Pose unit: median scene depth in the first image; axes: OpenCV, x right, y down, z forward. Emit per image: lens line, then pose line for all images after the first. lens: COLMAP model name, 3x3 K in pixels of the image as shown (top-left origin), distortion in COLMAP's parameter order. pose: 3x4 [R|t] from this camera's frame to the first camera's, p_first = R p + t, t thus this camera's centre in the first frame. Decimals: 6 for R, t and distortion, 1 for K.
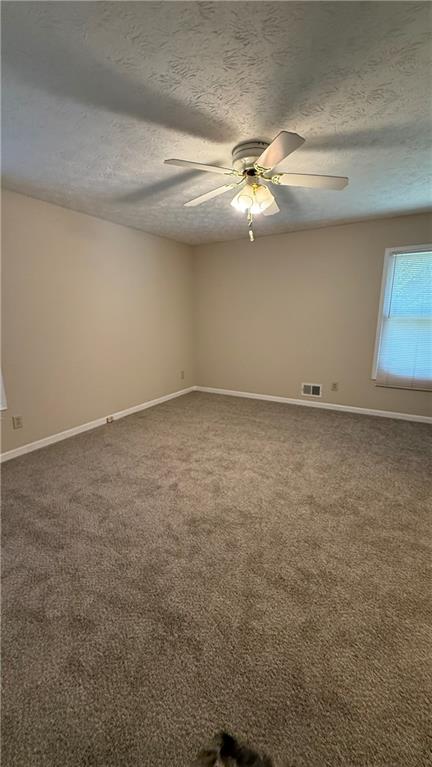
lens RADIAL K [[306.8, 0, 216.7], [0, 306.8, 381.7], [0, 0, 1]] dist [0.000048, -0.000368]
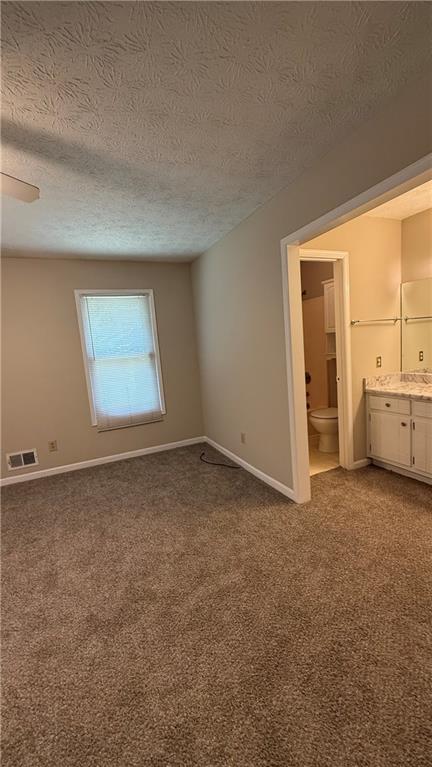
lens RADIAL K [[306.8, 0, 219.7], [0, 306.8, 384.2], [0, 0, 1]] dist [0.000048, -0.000368]
pose [[0.567230, -0.143385, 0.810981, -0.007797], [0.250826, 0.968023, -0.004286, -0.033198], [-0.784434, 0.205846, 0.585056, 0.147708]]
